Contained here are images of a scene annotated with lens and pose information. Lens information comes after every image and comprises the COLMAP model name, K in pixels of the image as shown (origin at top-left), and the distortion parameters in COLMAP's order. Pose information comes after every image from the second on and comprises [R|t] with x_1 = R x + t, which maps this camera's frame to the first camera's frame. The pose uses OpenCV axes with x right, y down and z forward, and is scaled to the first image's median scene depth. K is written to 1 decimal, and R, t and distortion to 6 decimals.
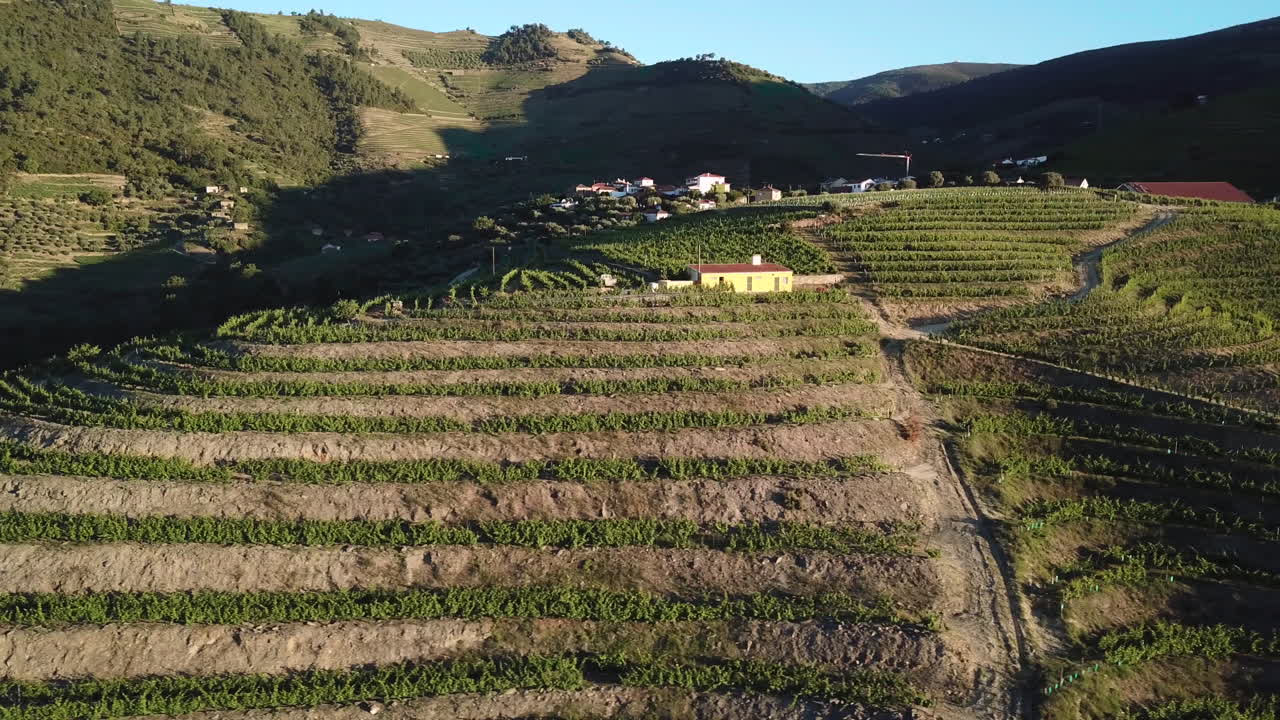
lens RADIAL K [[1021.5, 0, 640.0], [0, 1021.5, 360.0], [0, 0, 1]] dist [0.016994, -0.007333]
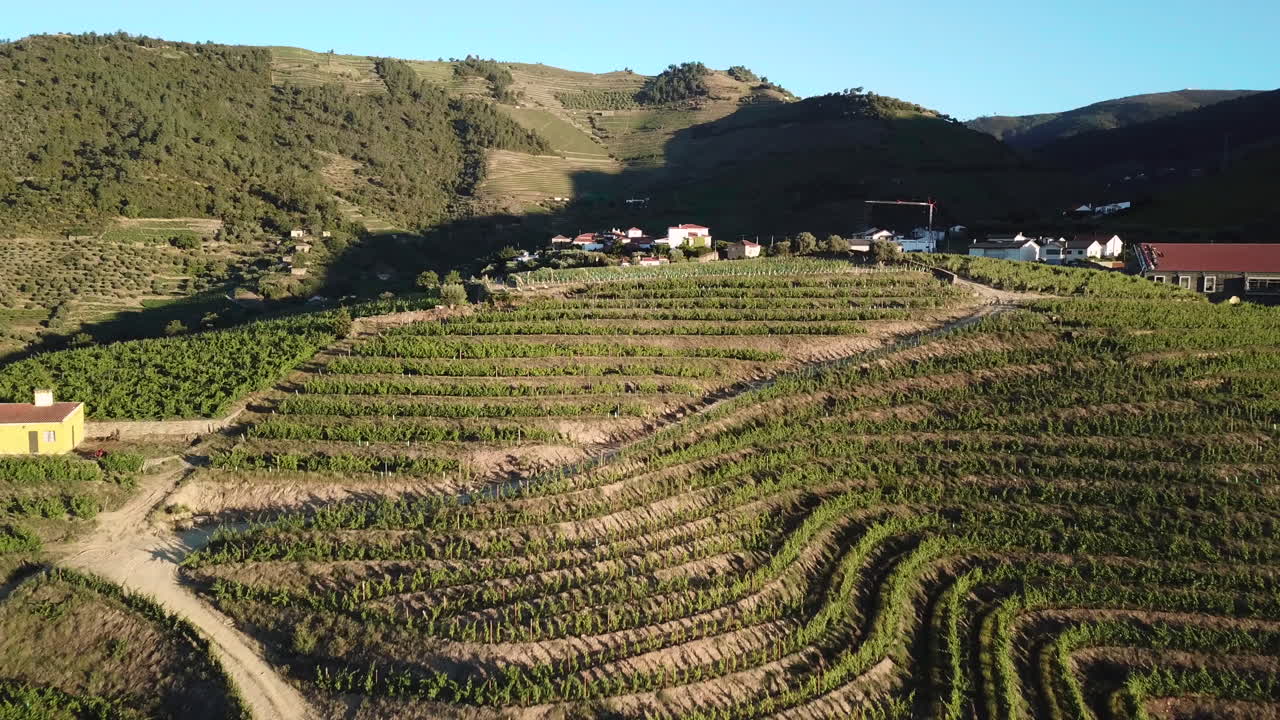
lens RADIAL K [[1021.5, 0, 640.0], [0, 1021.5, 360.0], [0, 0, 1]] dist [0.016994, -0.007333]
pose [[0.979684, 0.028084, -0.198571, 0.216352], [-0.035029, 0.998888, -0.031550, -0.040993], [0.197464, 0.037865, 0.979579, 0.156478]]
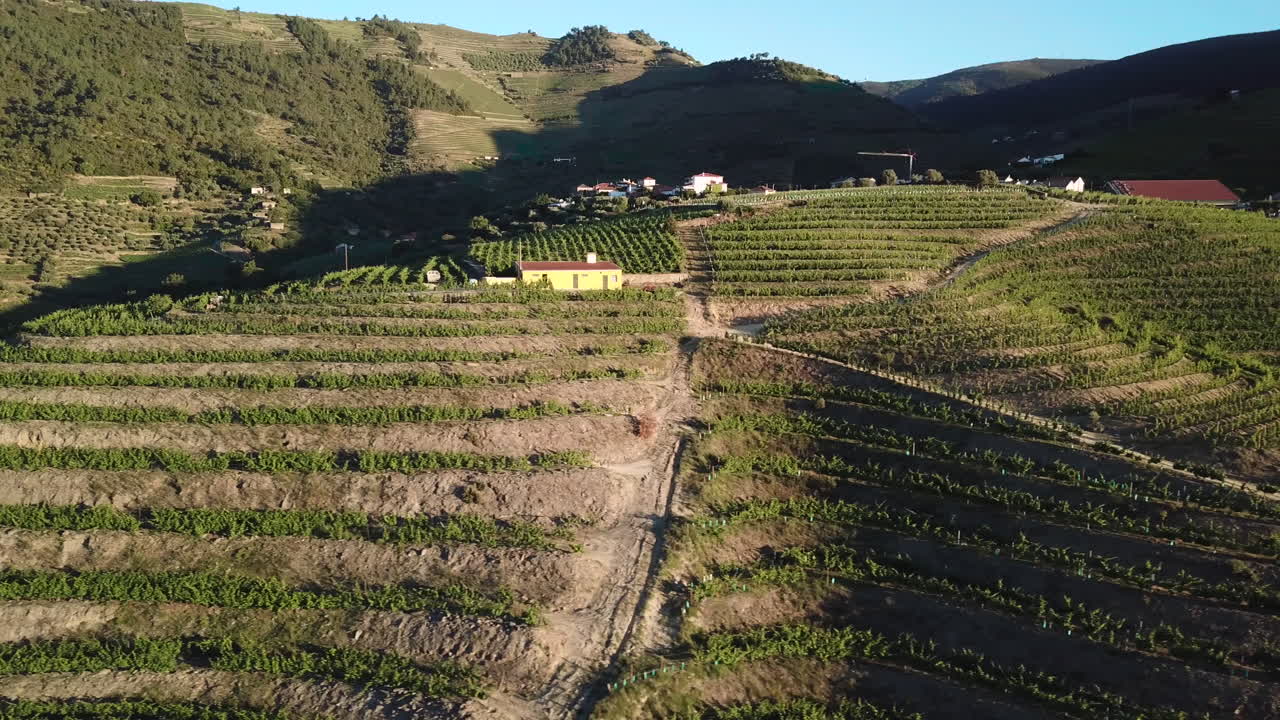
lens RADIAL K [[1021.5, 0, 640.0], [0, 1021.5, 360.0], [0, 0, 1]] dist [0.016994, -0.007333]
pose [[0.997138, 0.010186, -0.074913, 0.084973], [-0.010239, 0.999948, -0.000319, 0.000788], [0.074906, 0.001086, 0.997190, 0.001588]]
